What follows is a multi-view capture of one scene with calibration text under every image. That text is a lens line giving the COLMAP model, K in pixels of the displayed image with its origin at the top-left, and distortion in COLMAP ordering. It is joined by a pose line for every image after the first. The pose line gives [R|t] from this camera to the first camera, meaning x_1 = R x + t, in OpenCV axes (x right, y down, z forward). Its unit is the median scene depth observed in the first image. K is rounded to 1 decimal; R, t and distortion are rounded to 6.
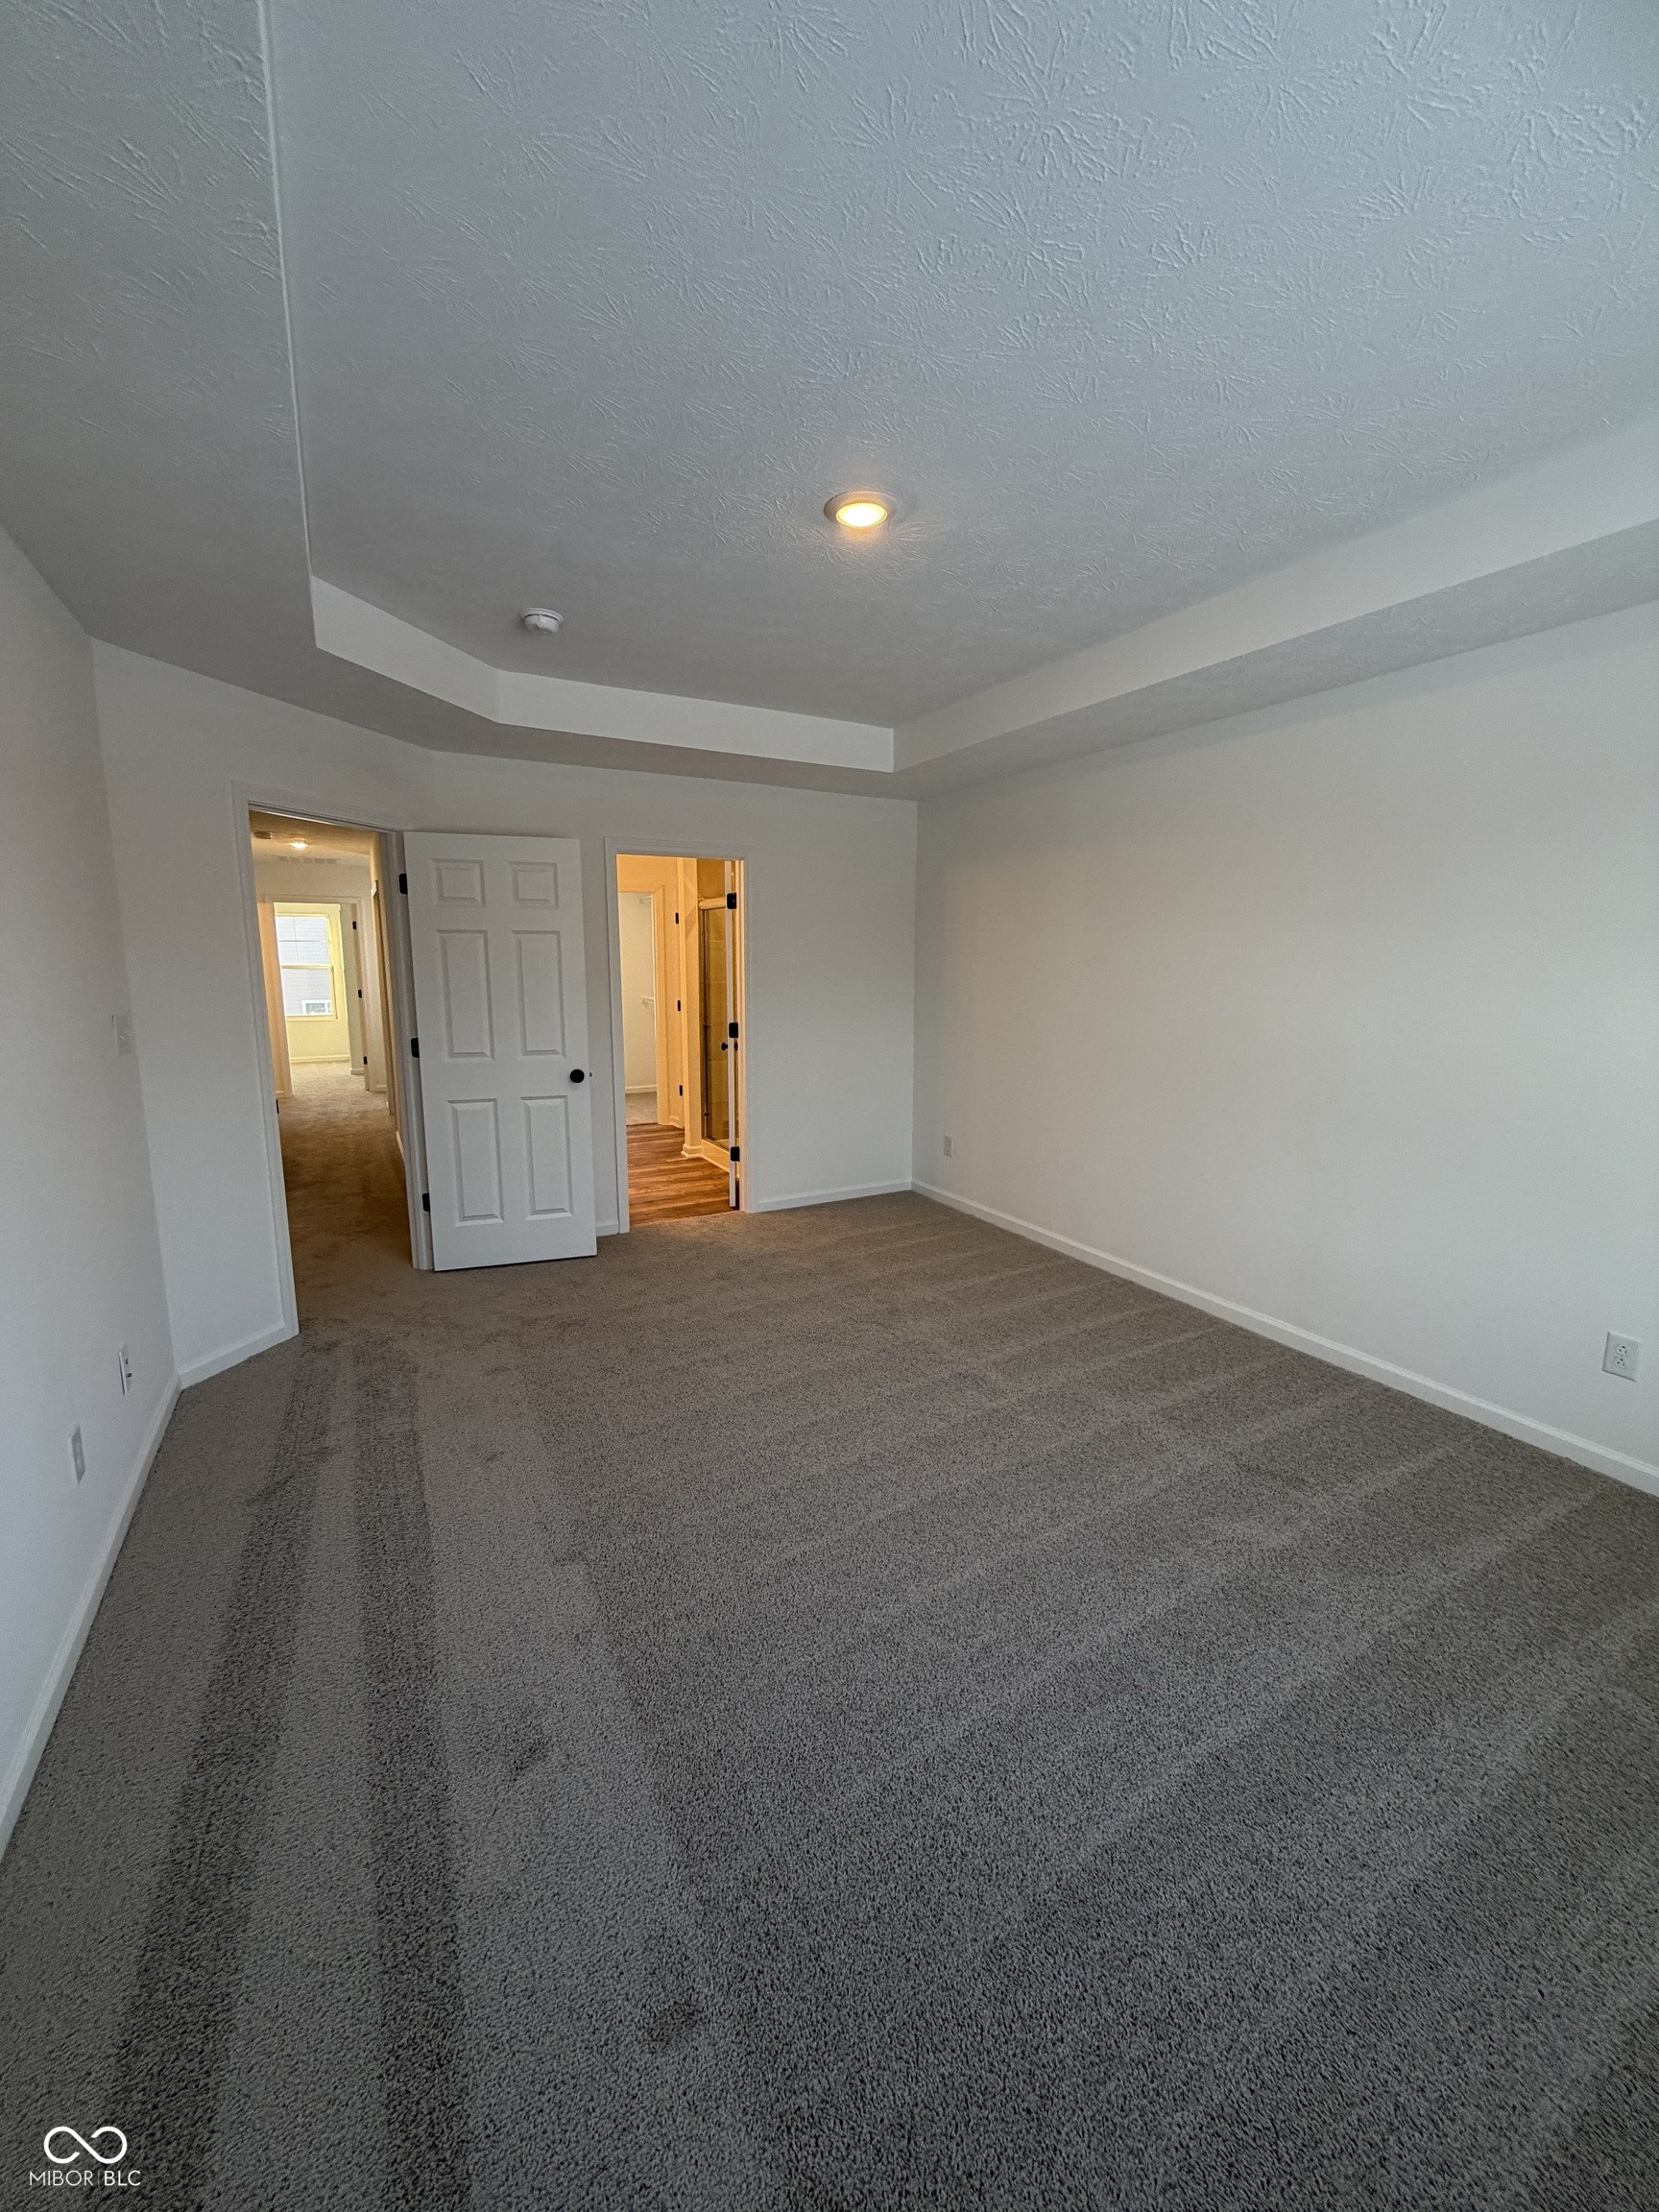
lens RADIAL K [[883.4, 0, 826.6], [0, 883.4, 1101.0], [0, 0, 1]] dist [0.000874, -0.000081]
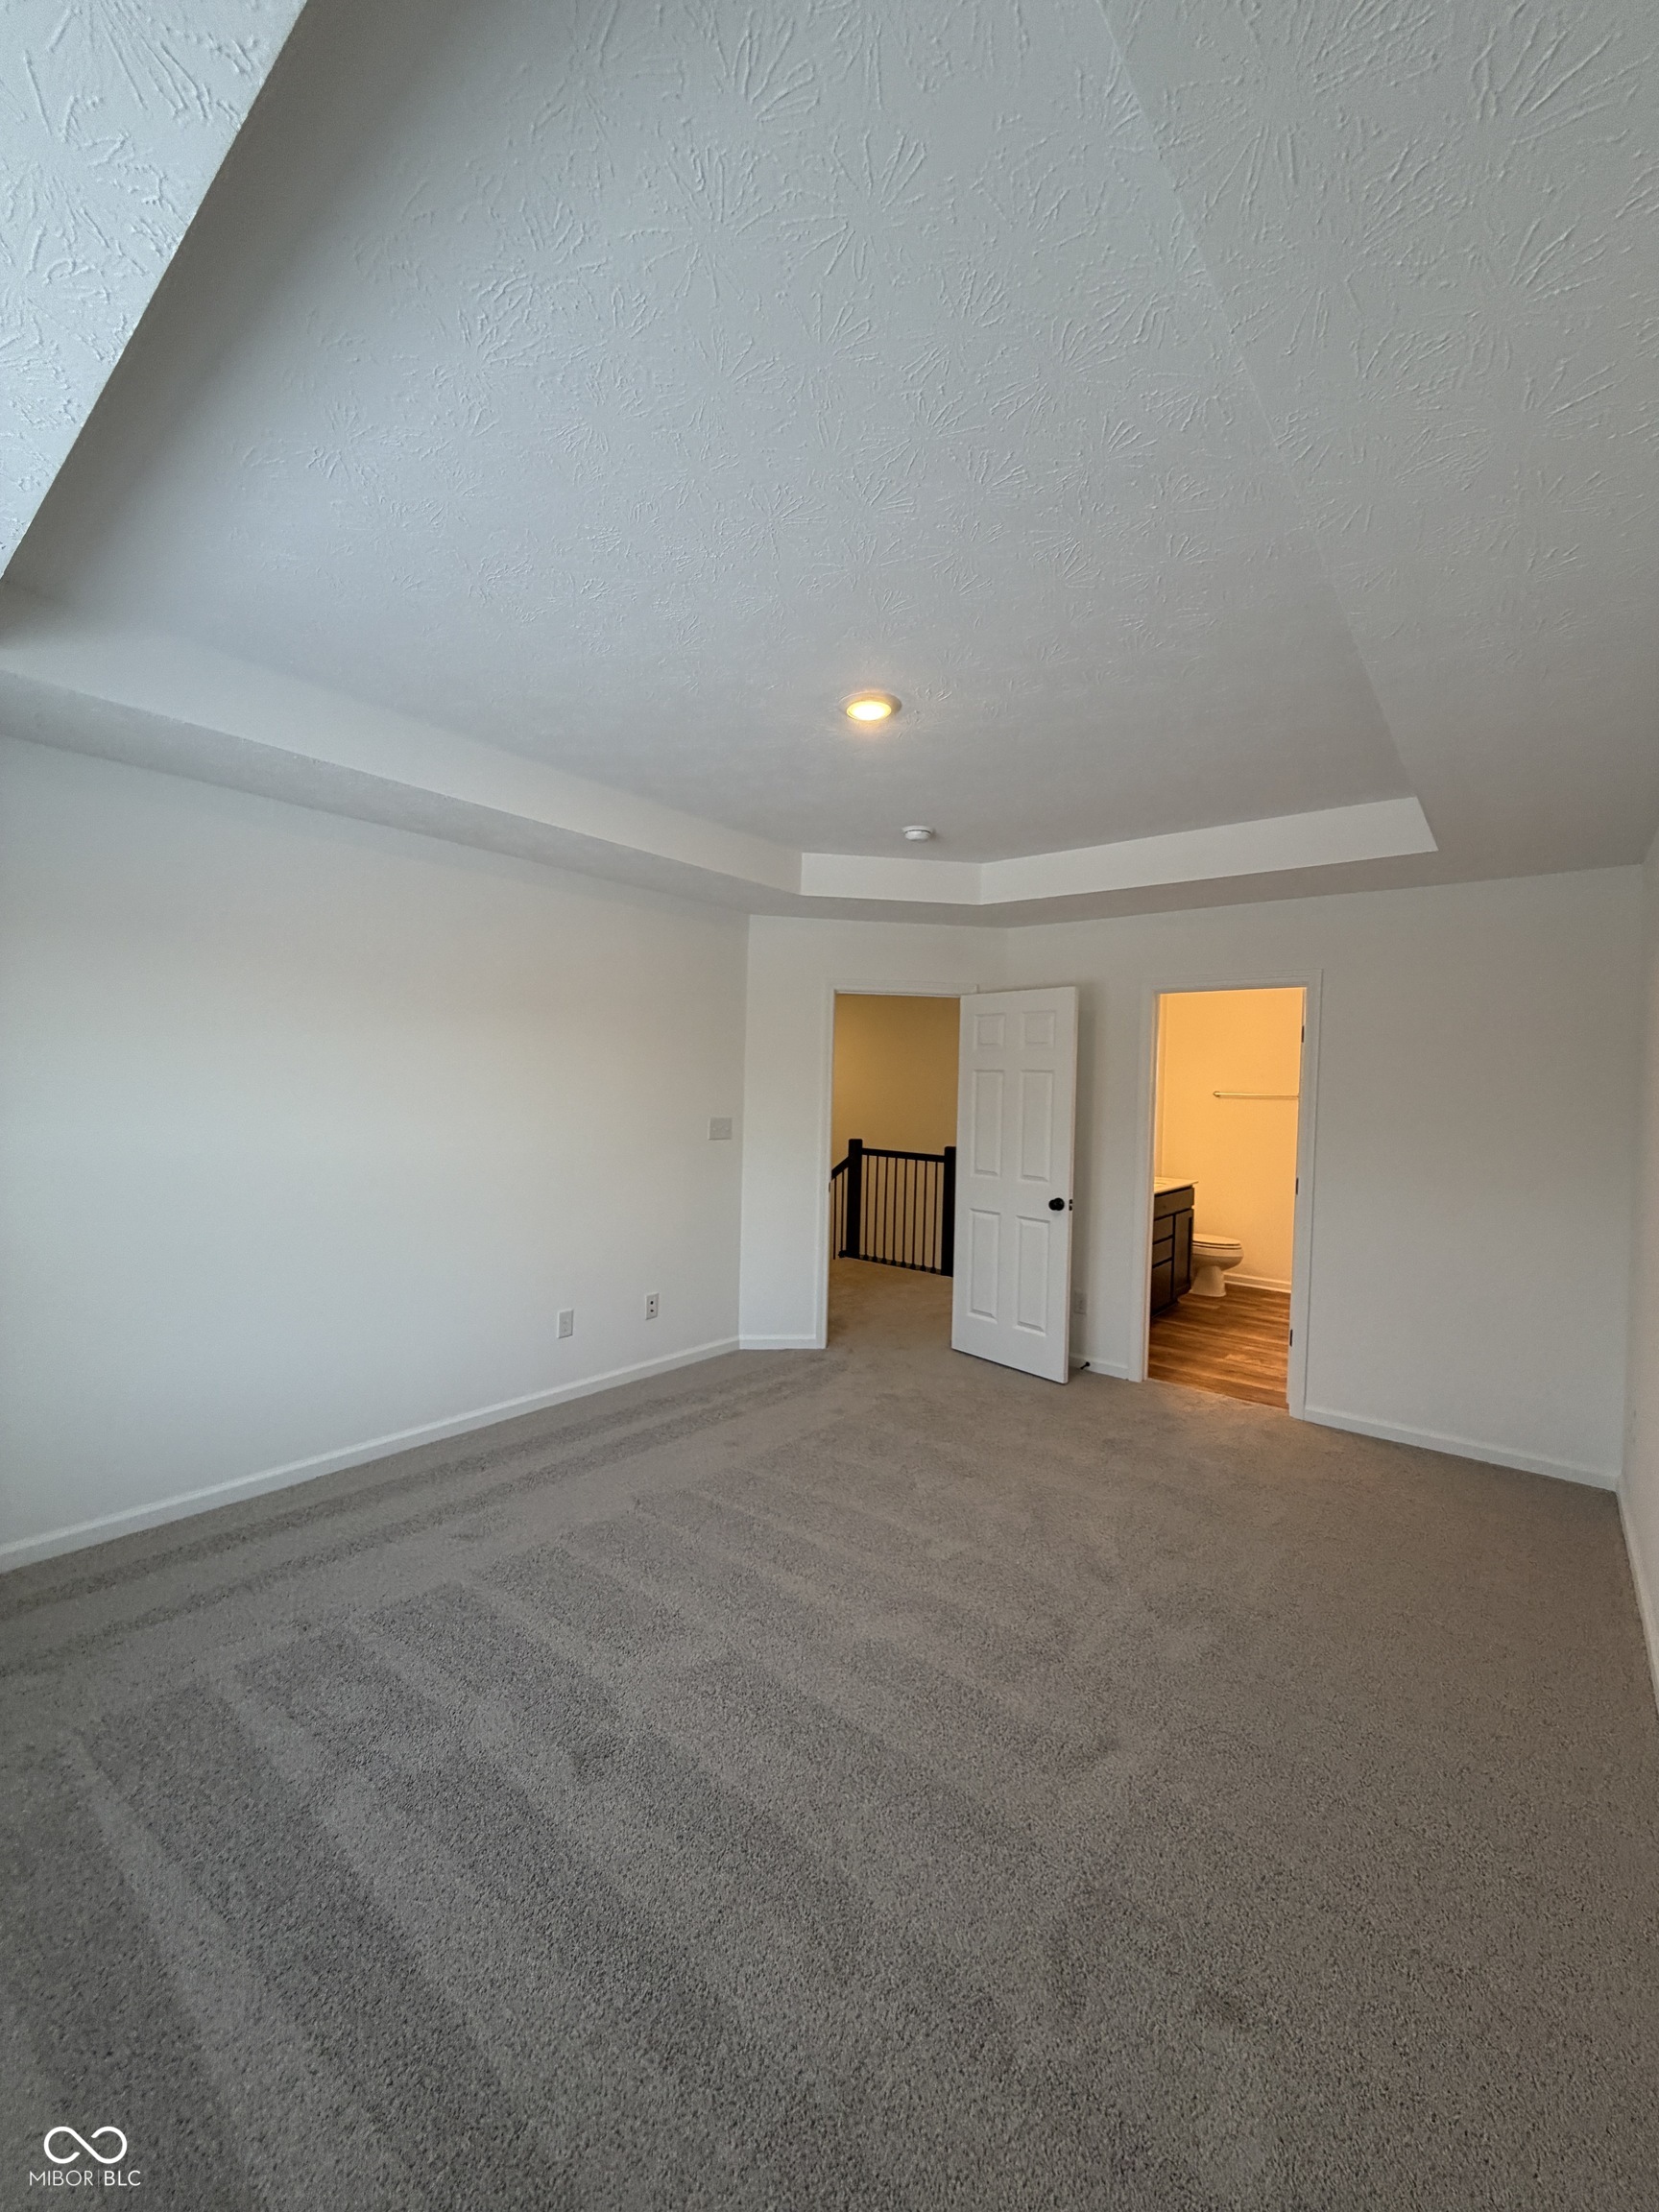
lens RADIAL K [[883.4, 0, 826.6], [0, 883.4, 1101.0], [0, 0, 1]] dist [0.000874, -0.000081]
pose [[0.379390, 0.025271, -0.924892, 0.682714], [-0.172545, 0.984023, -0.043892, -0.064596], [0.909006, 0.176237, 0.377689, 0.377535]]
